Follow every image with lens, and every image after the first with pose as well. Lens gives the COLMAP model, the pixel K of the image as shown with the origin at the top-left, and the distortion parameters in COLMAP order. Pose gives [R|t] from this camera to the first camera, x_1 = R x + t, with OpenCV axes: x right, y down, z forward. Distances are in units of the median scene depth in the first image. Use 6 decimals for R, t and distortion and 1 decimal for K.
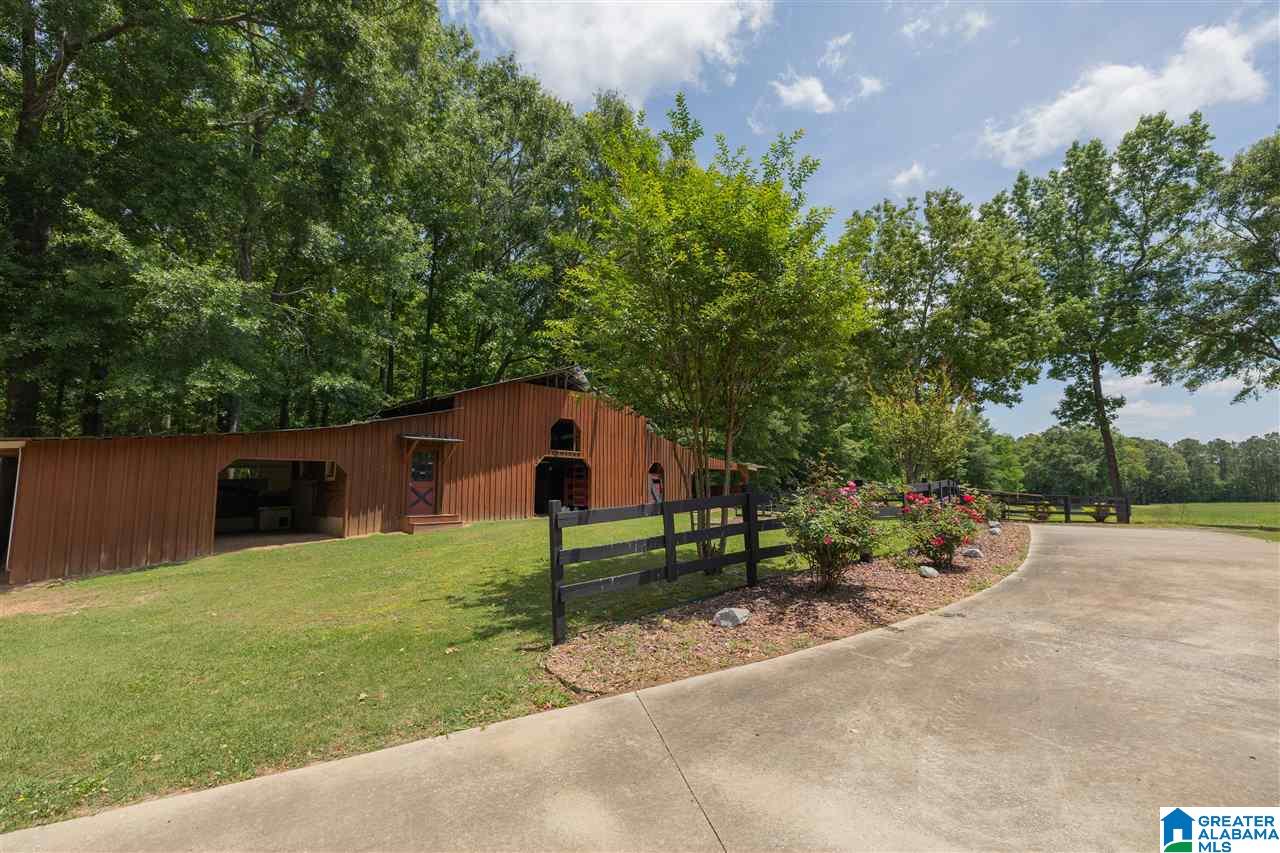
lens RADIAL K [[533.9, 0, 638.9], [0, 533.9, 426.0], [0, 0, 1]] dist [-0.002017, 0.000285]
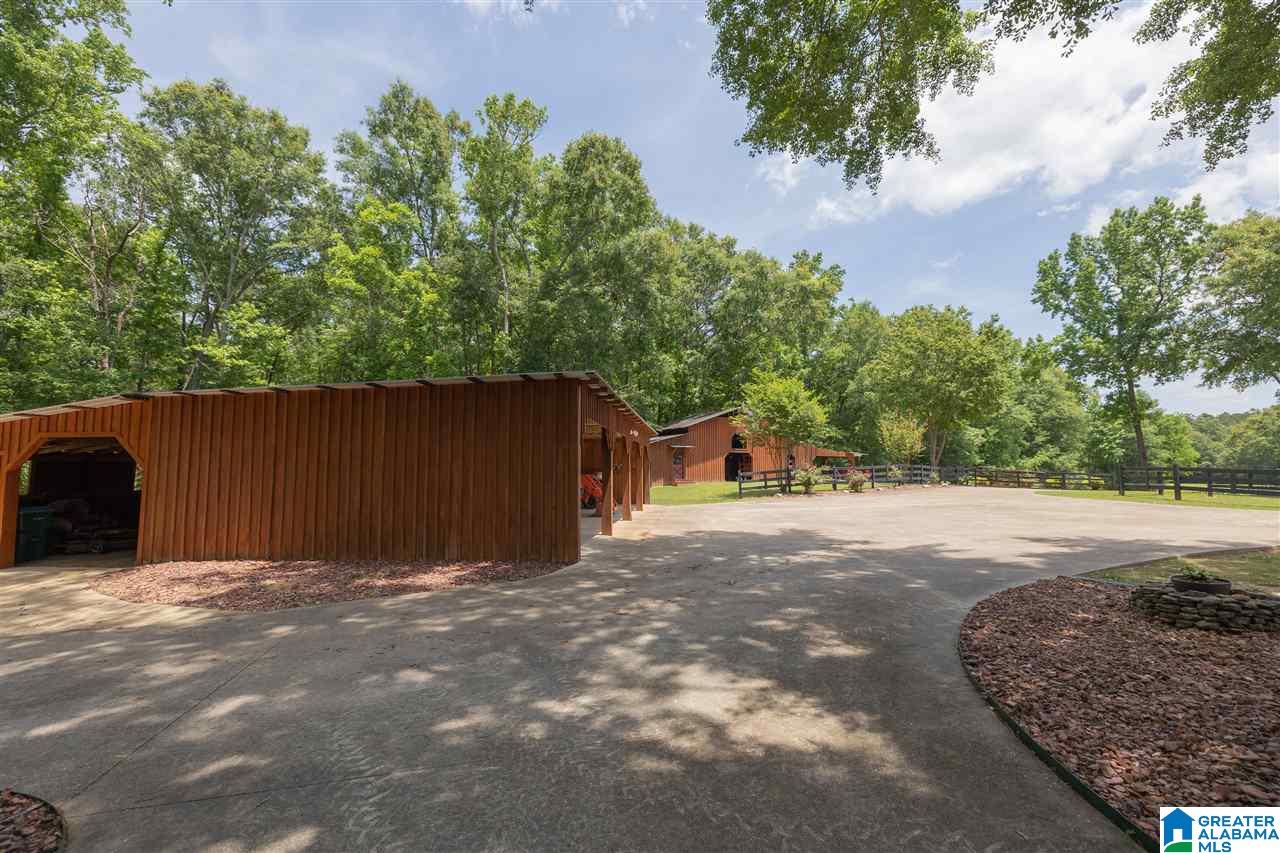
lens RADIAL K [[533.9, 0, 639.5], [0, 533.9, 425.7], [0, 0, 1]] dist [-0.002017, 0.000285]
pose [[0.952871, -0.022624, -0.302532, 0.101196], [0.034351, 0.998848, 0.033497, -0.108385], [0.301426, -0.042310, 0.952551, -0.889985]]
